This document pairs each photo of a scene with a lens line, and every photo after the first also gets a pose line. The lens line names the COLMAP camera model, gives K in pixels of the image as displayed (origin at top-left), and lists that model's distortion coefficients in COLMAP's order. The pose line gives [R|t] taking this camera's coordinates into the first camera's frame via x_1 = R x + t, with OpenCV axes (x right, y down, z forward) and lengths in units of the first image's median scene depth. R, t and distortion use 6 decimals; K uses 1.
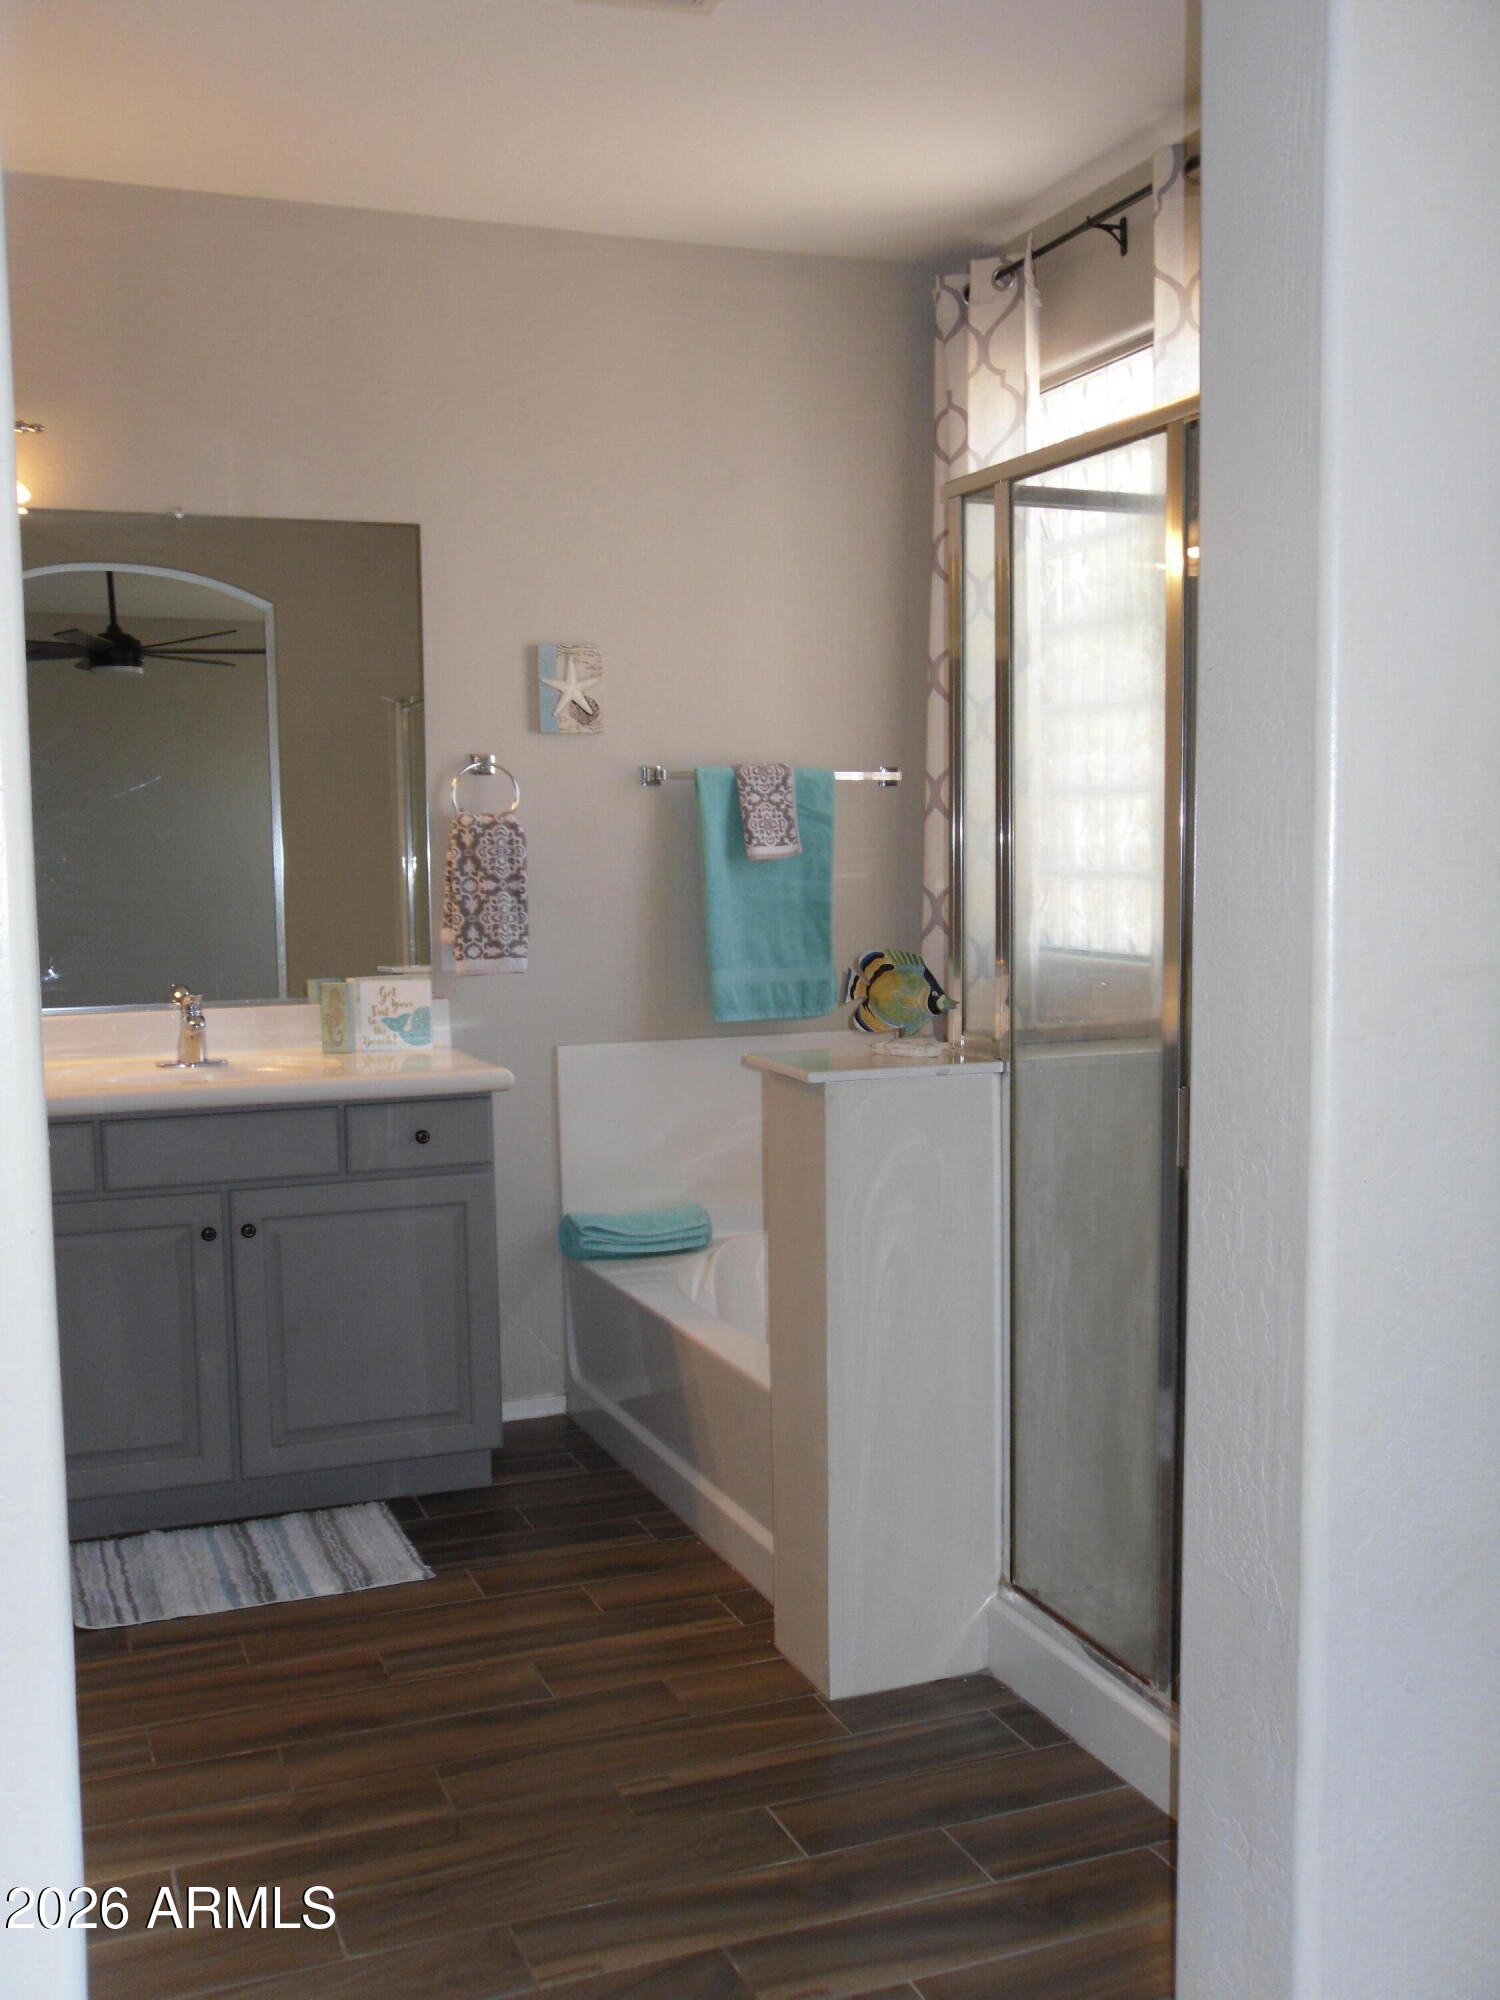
lens RADIAL K [[2044.3, 0, 751.3], [0, 2044.3, 999.9], [0, 0, 1]] dist [-0.010789, 0.000000]
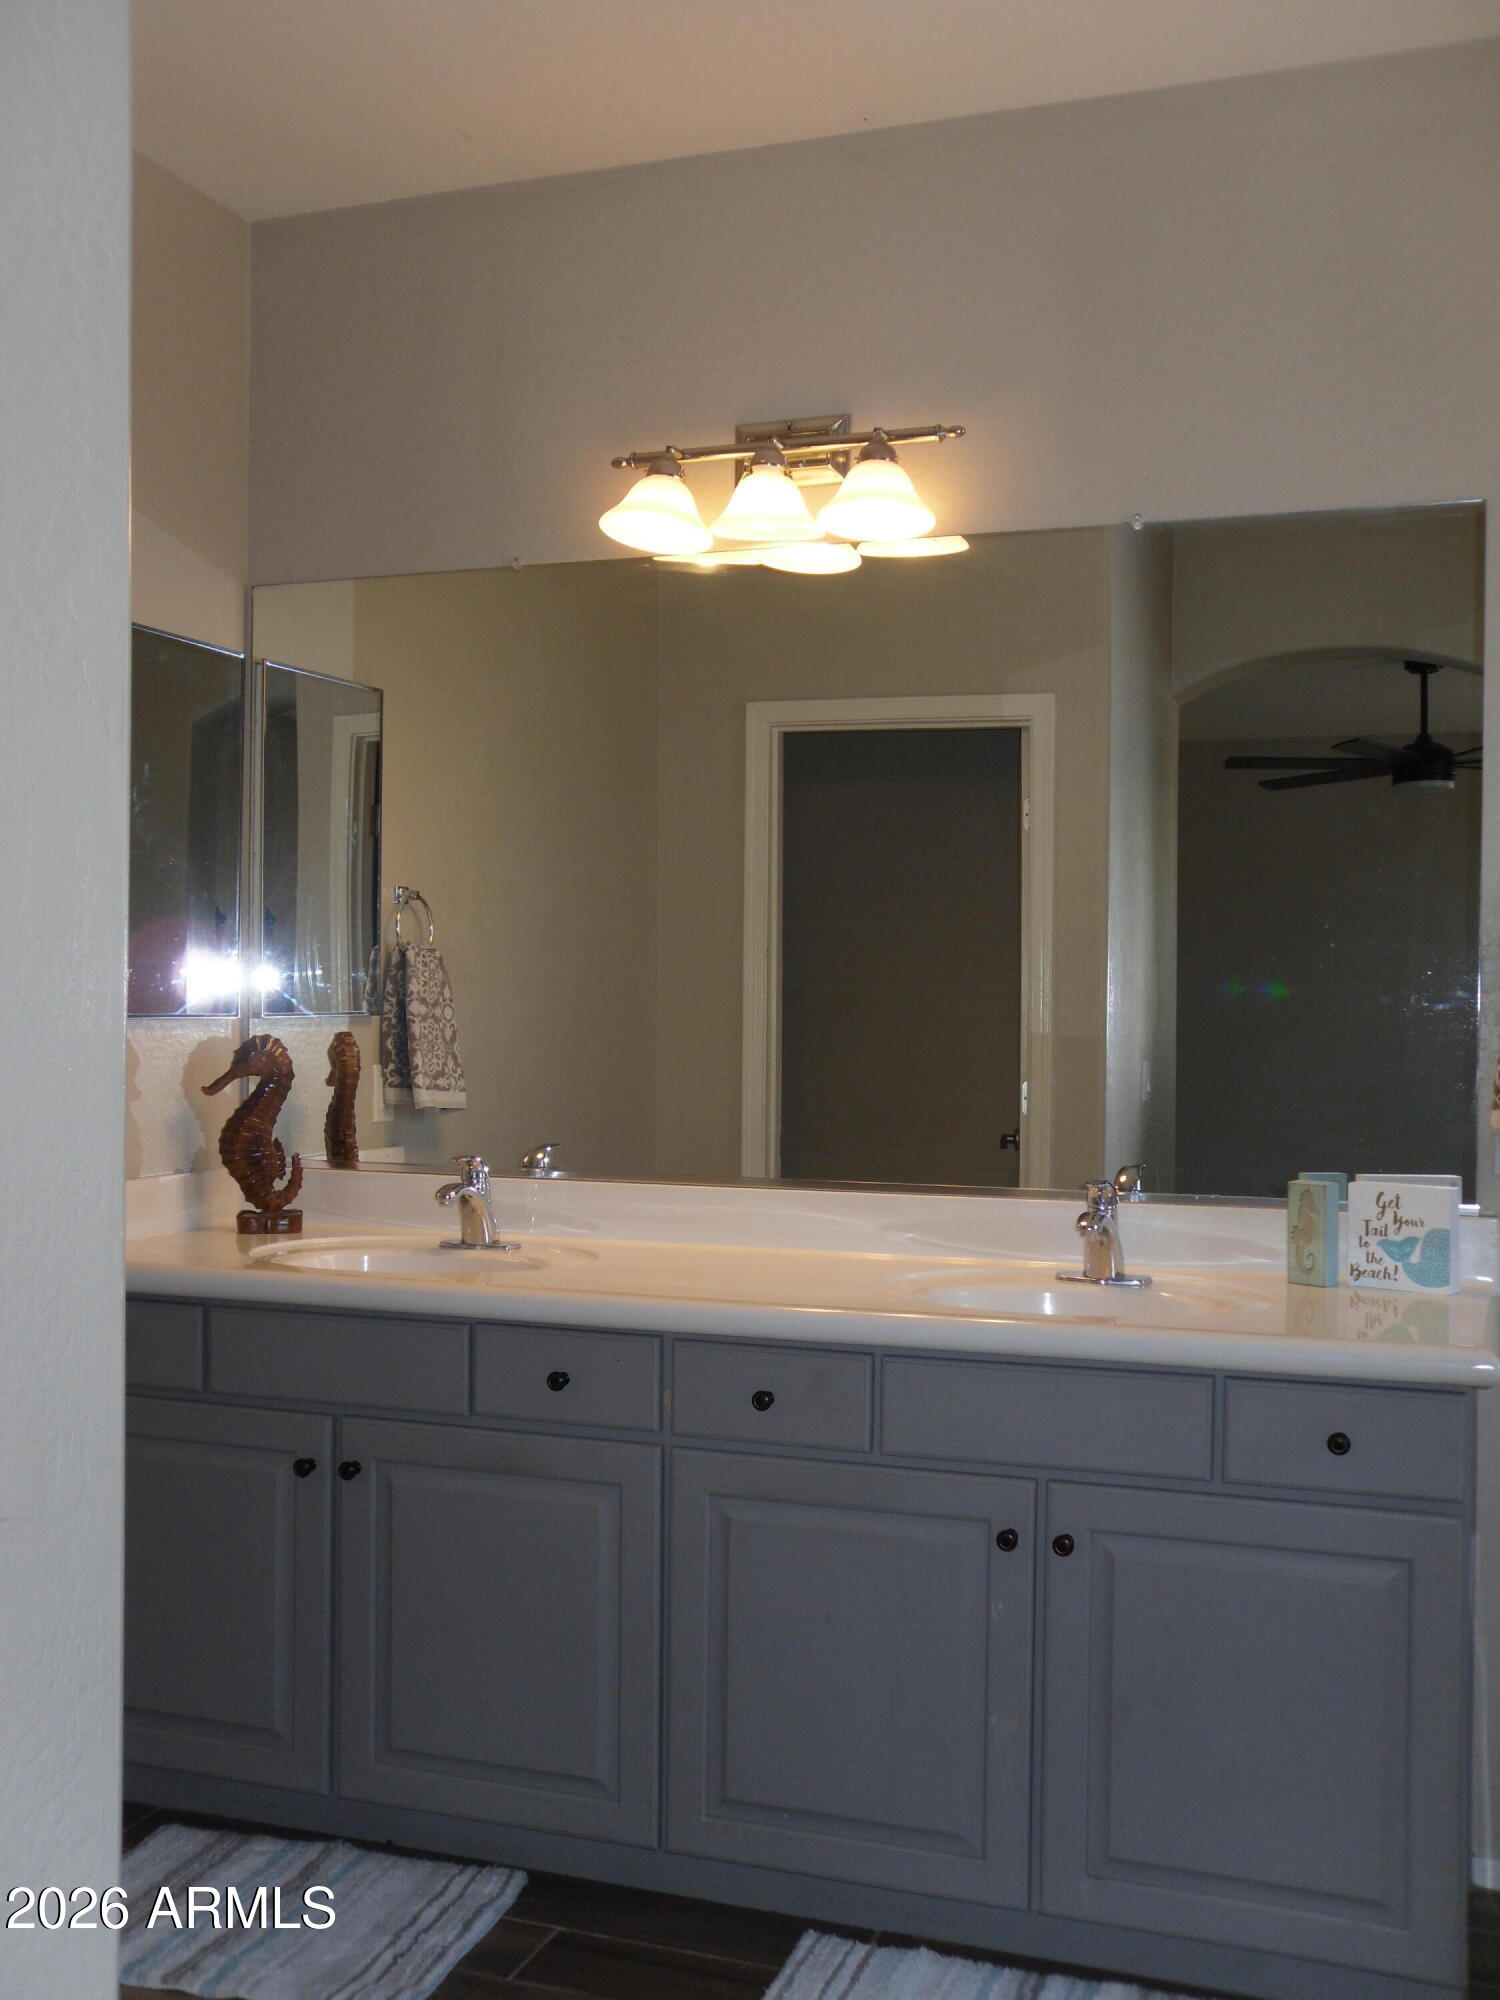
lens RADIAL K [[2044.3, 0, 761.6], [0, 2044.3, 1033.5], [0, 0, 1]] dist [-0.010789, 0.000000]
pose [[0.762017, 0.032549, -0.646739, 0.094719], [-0.067467, 0.997291, -0.029301, -0.025216], [0.644033, 0.065962, 0.762149, 0.363345]]
